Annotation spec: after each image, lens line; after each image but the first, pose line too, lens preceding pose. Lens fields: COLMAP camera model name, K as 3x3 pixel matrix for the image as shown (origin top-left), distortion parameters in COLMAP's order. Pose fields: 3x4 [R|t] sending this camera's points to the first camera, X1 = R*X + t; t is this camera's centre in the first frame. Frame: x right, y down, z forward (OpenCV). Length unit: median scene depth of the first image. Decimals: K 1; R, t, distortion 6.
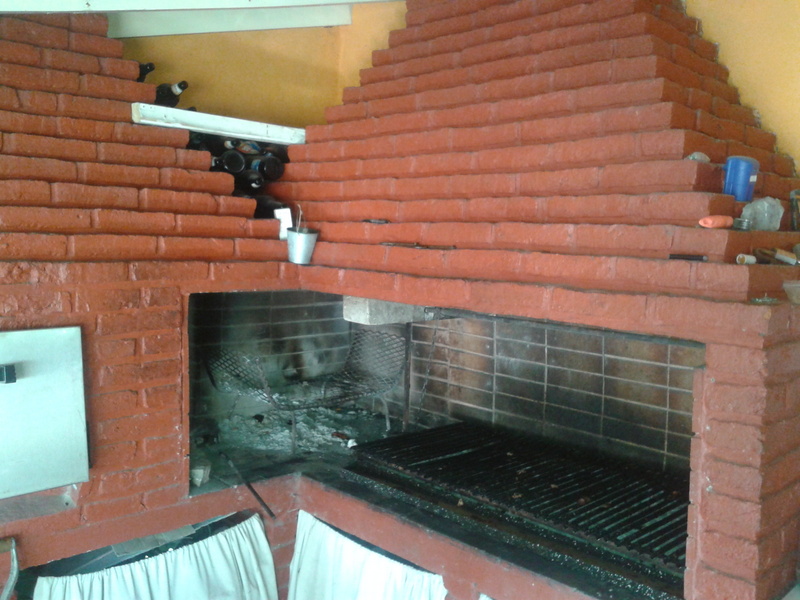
lens RADIAL K [[761.2, 0, 400.0], [0, 761.2, 300.0], [0, 0, 1]] dist [0.003297, -0.009660]
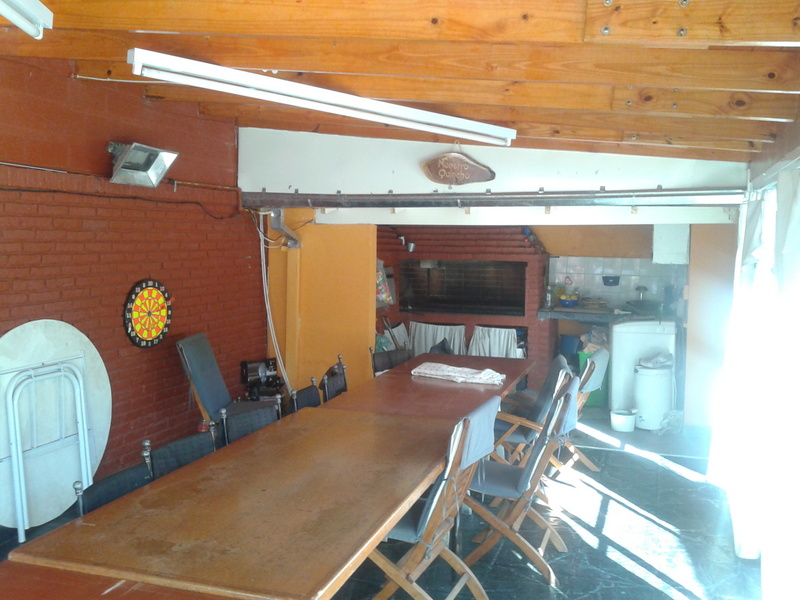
lens RADIAL K [[761.2, 0, 400.0], [0, 761.2, 300.0], [0, 0, 1]] dist [0.003297, -0.009660]
pose [[0.881843, -0.040516, 0.469799, -1.850225], [0.046824, 0.998902, -0.001744, 0.182279], [-0.469213, 0.023535, 0.882771, -2.122934]]
